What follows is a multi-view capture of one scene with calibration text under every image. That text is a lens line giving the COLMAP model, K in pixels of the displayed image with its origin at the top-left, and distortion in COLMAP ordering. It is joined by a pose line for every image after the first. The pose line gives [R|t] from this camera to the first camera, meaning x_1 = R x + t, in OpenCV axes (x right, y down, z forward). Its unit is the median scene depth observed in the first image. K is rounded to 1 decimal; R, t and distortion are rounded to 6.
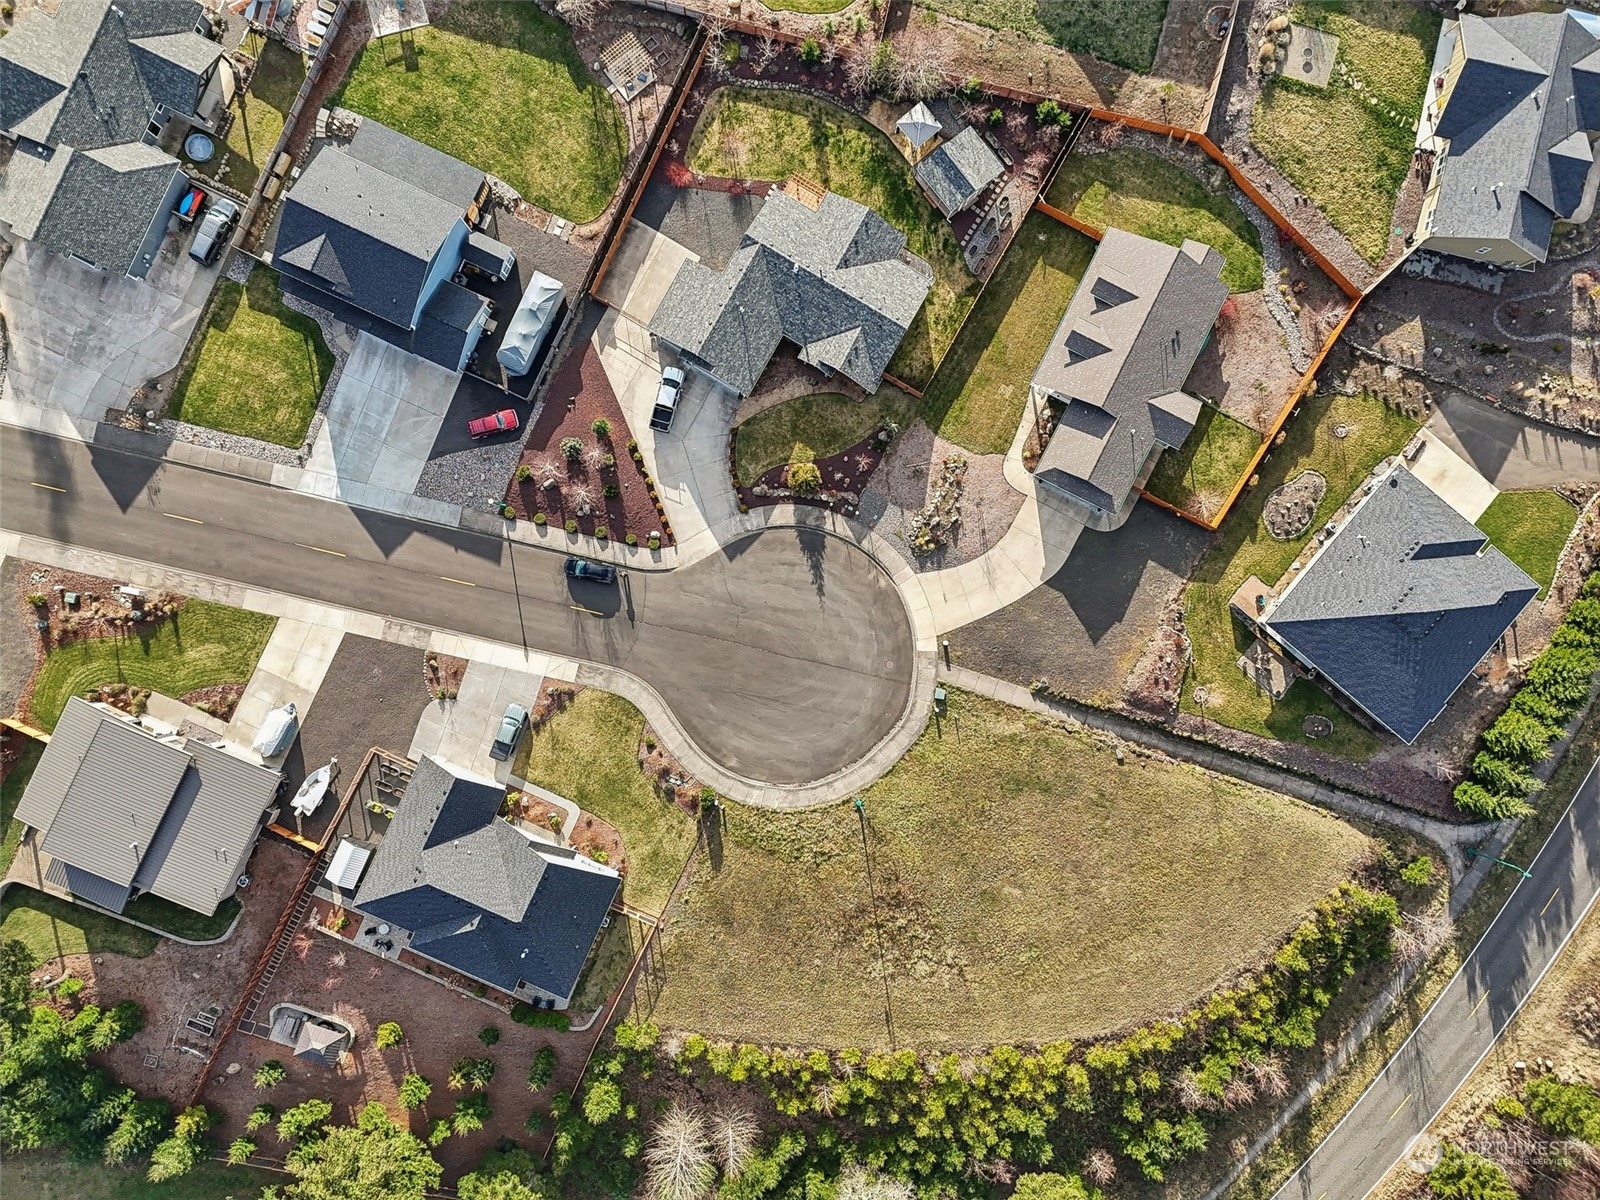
lens RADIAL K [[1171.8, 0, 795.4], [0, 1171.8, 602.0], [0, 0, 1]] dist [0.071688, -0.060842]
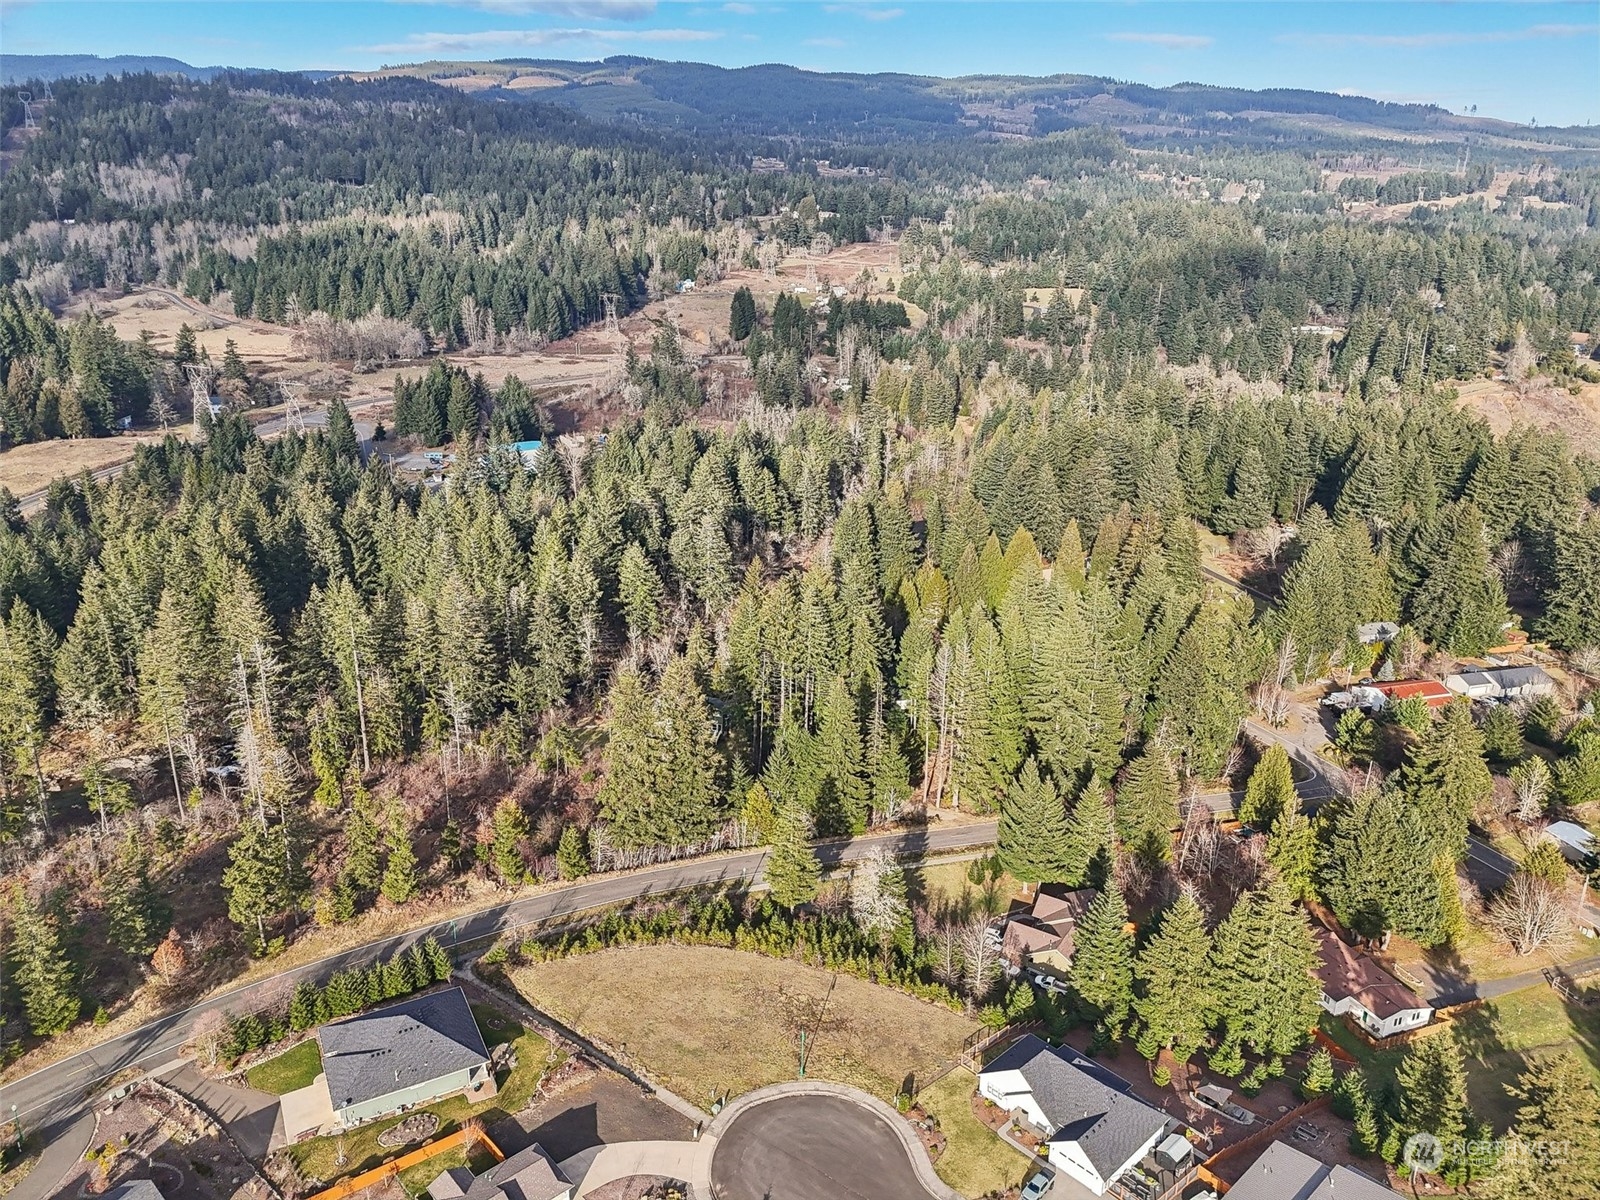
lens RADIAL K [[1171.8, 0, 795.4], [0, 1171.8, 602.0], [0, 0, 1]] dist [0.071688, -0.060842]
pose [[-0.927800, -0.161293, 0.336410, -0.325271], [0.370416, -0.290746, 0.882189, -0.921100], [-0.044481, 0.943107, 0.329500, -0.005053]]
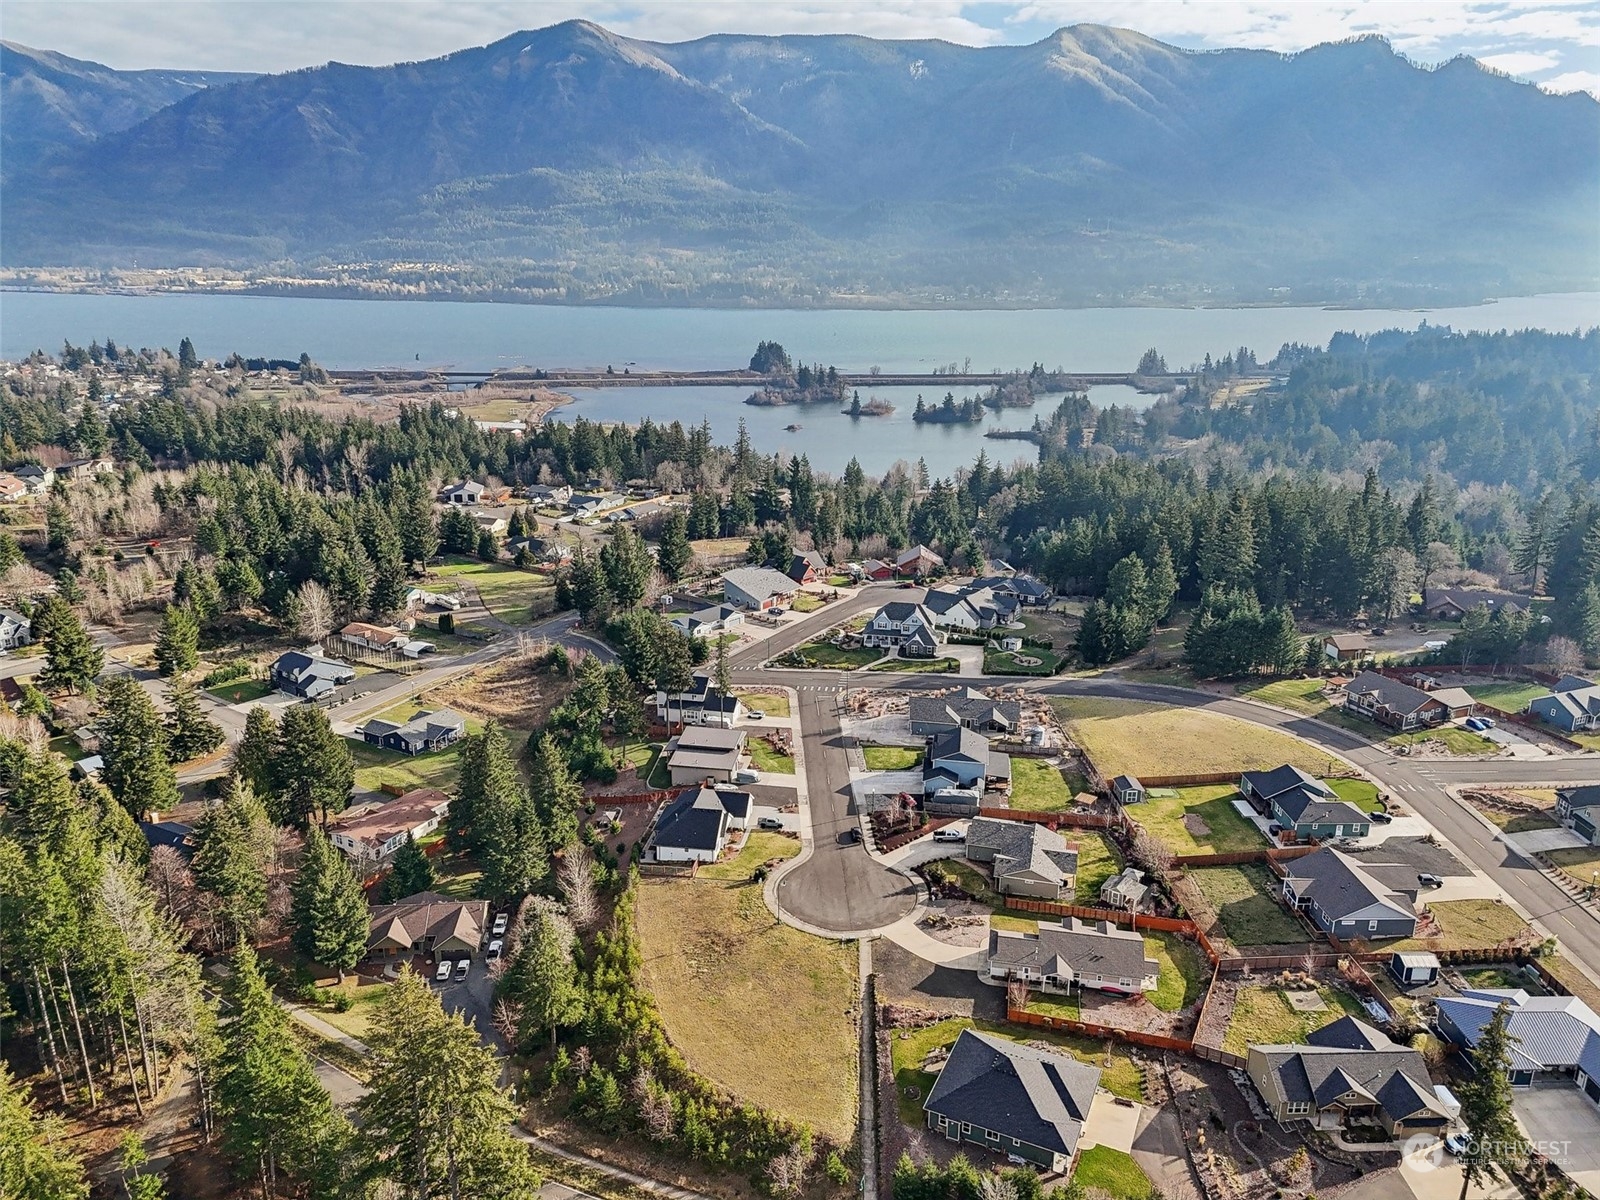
lens RADIAL K [[1171.8, 0, 795.4], [0, 1171.8, 602.0], [0, 0, 1]] dist [0.071688, -0.060842]
pose [[0.262876, 0.265510, -0.927578, 1.571602], [-0.964816, 0.077449, -0.251260, 0.554349], [0.005128, 0.960992, 0.276528, 0.046790]]
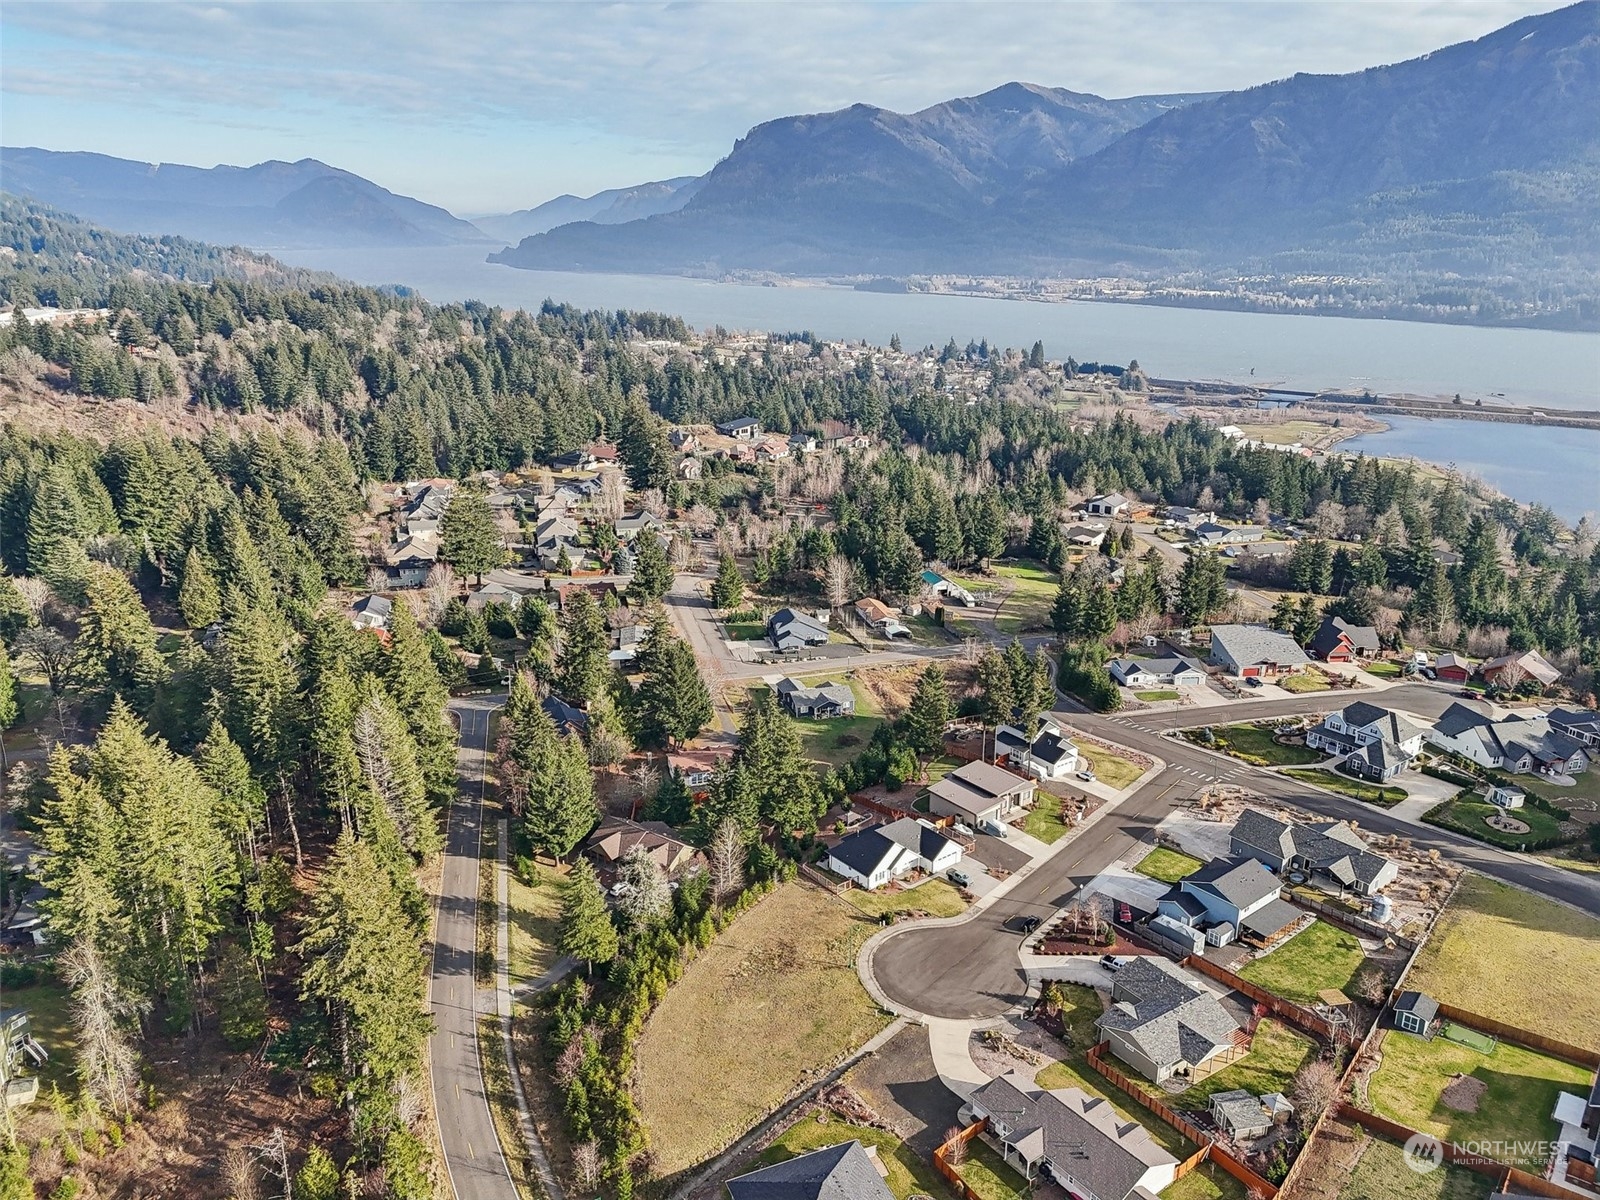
lens RADIAL K [[1171.8, 0, 795.4], [0, 1171.8, 602.0], [0, 0, 1]] dist [0.071688, -0.060842]
pose [[-0.447172, 0.235469, -0.862897, 1.414468], [-0.894230, -0.139012, 0.425475, -0.399499], [-0.019767, 0.961889, 0.272726, 0.043783]]
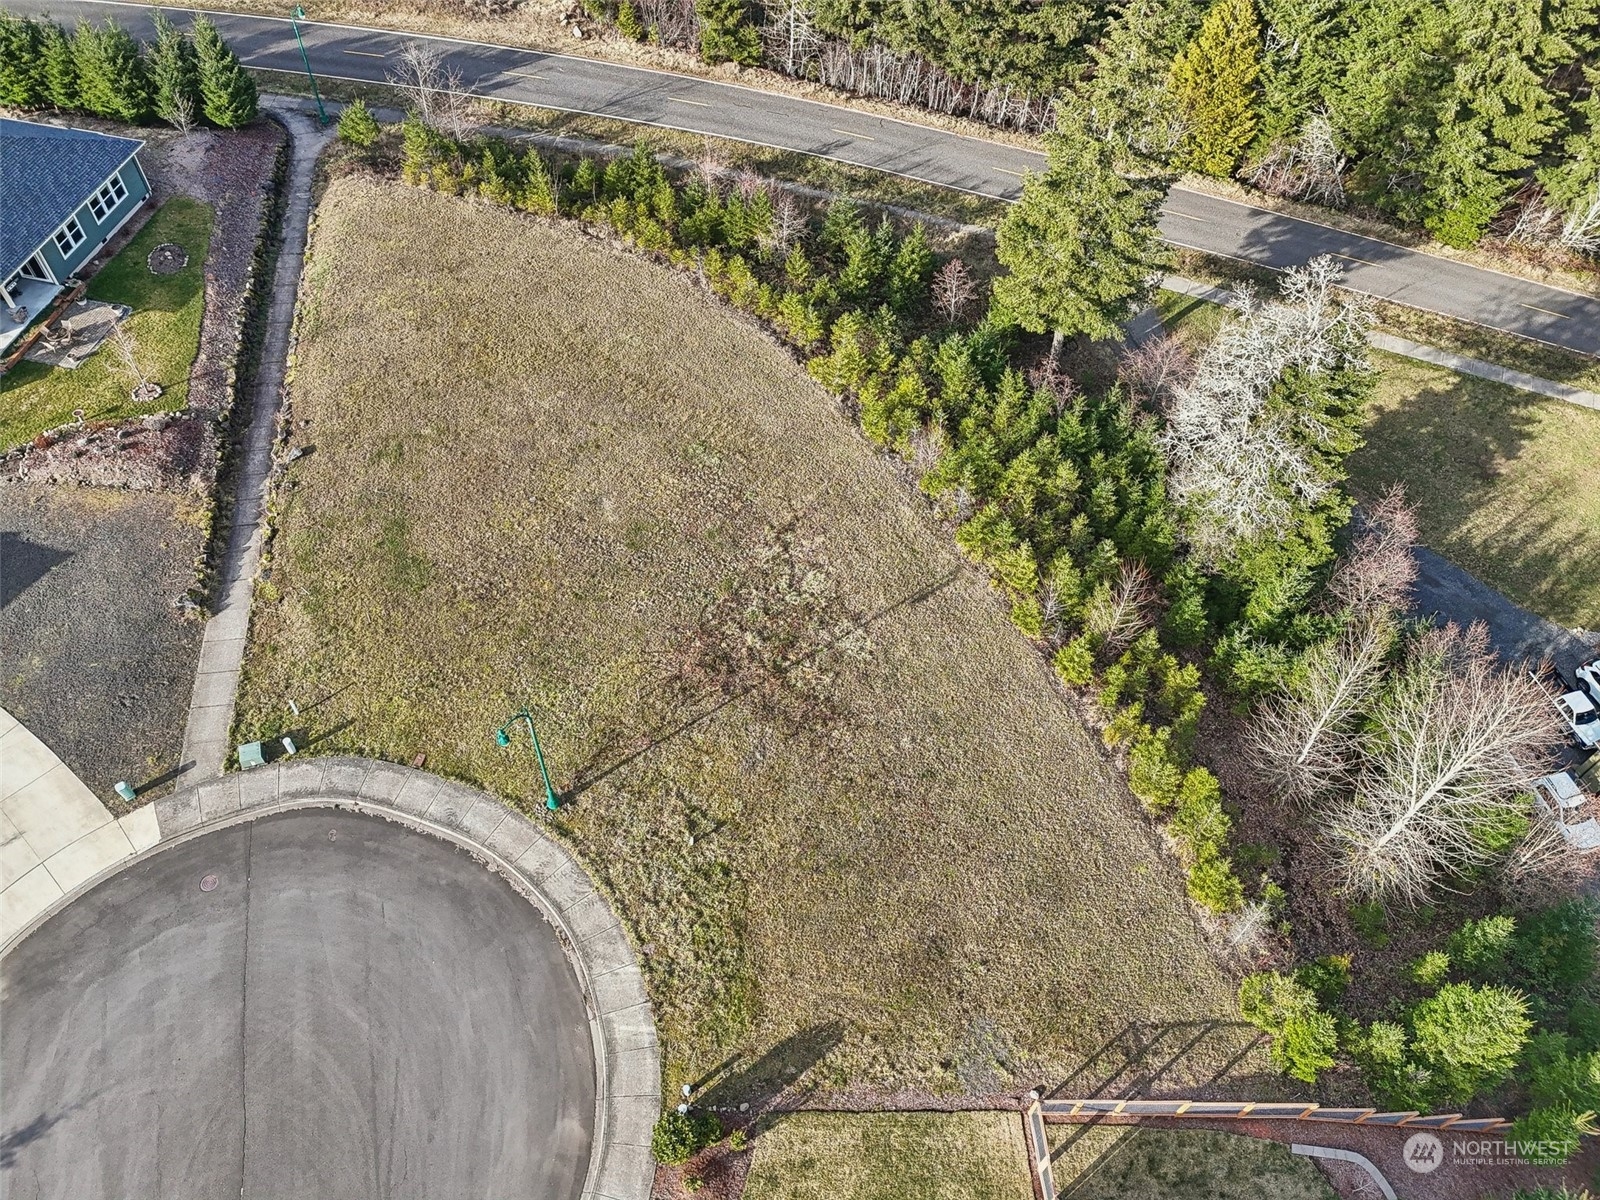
lens RADIAL K [[1171.8, 0, 795.4], [0, 1171.8, 602.0], [0, 0, 1]] dist [0.071688, -0.060842]
pose [[-0.464121, -0.730651, 0.500741, -0.154188], [0.884683, -0.354346, 0.302945, 0.144514], [-0.043912, 0.583600, 0.810853, 0.591280]]
